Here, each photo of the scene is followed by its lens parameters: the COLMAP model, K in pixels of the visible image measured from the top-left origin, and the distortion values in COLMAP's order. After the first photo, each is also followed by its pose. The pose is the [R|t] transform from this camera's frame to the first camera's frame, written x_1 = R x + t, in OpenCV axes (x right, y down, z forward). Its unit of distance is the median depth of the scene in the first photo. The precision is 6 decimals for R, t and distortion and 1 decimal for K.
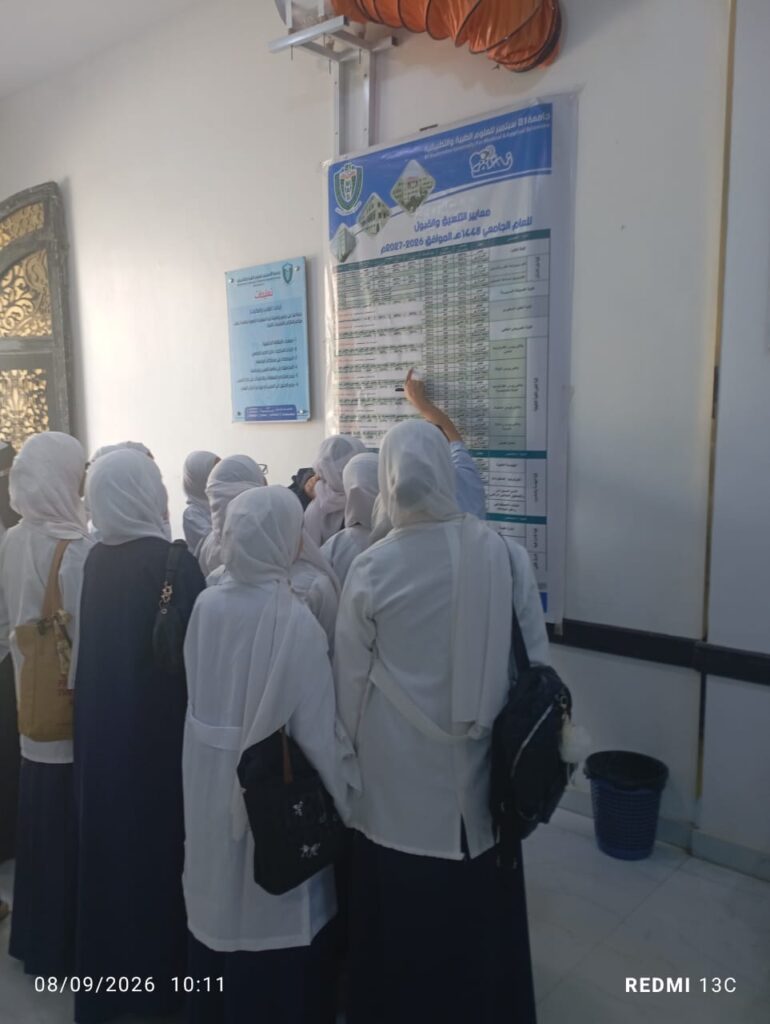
lens RADIAL K [[886.8, 0, 385.0], [0, 886.8, 512.0], [0, 0, 1]] dist [0.119484, -0.156211]
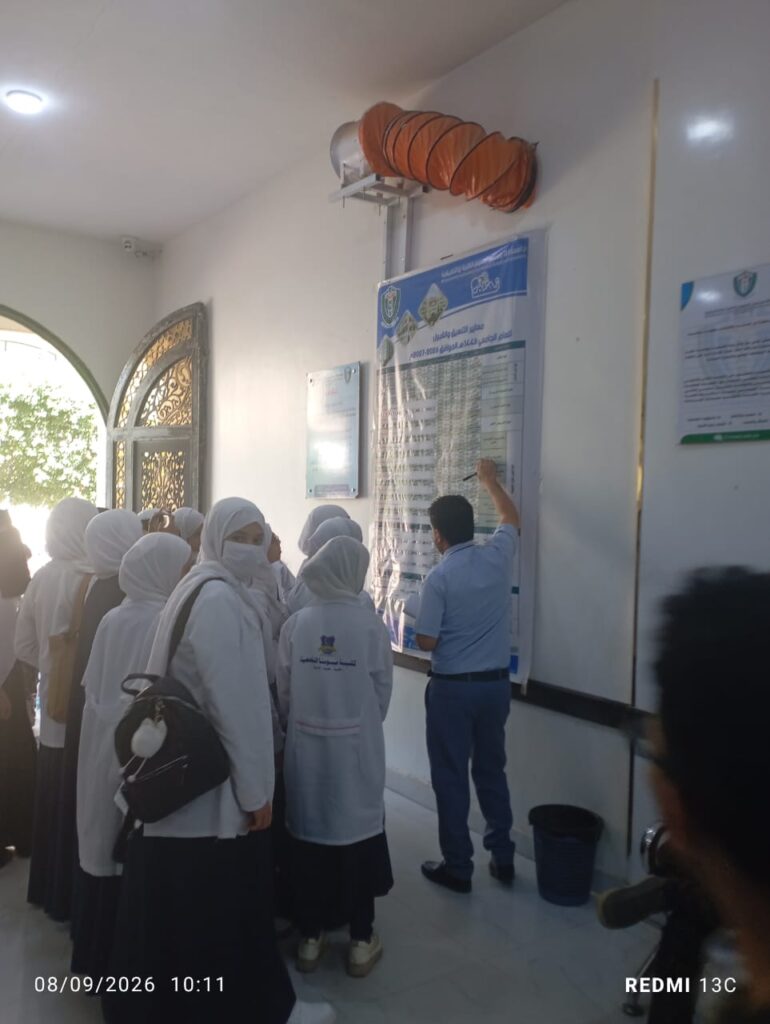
lens RADIAL K [[886.8, 0, 385.0], [0, 886.8, 512.0], [0, 0, 1]] dist [0.119484, -0.156211]
pose [[0.969604, 0.035655, -0.242067, 0.260806], [-0.059009, 0.994199, -0.089923, 0.020194], [0.237457, 0.101474, 0.966084, -0.127733]]
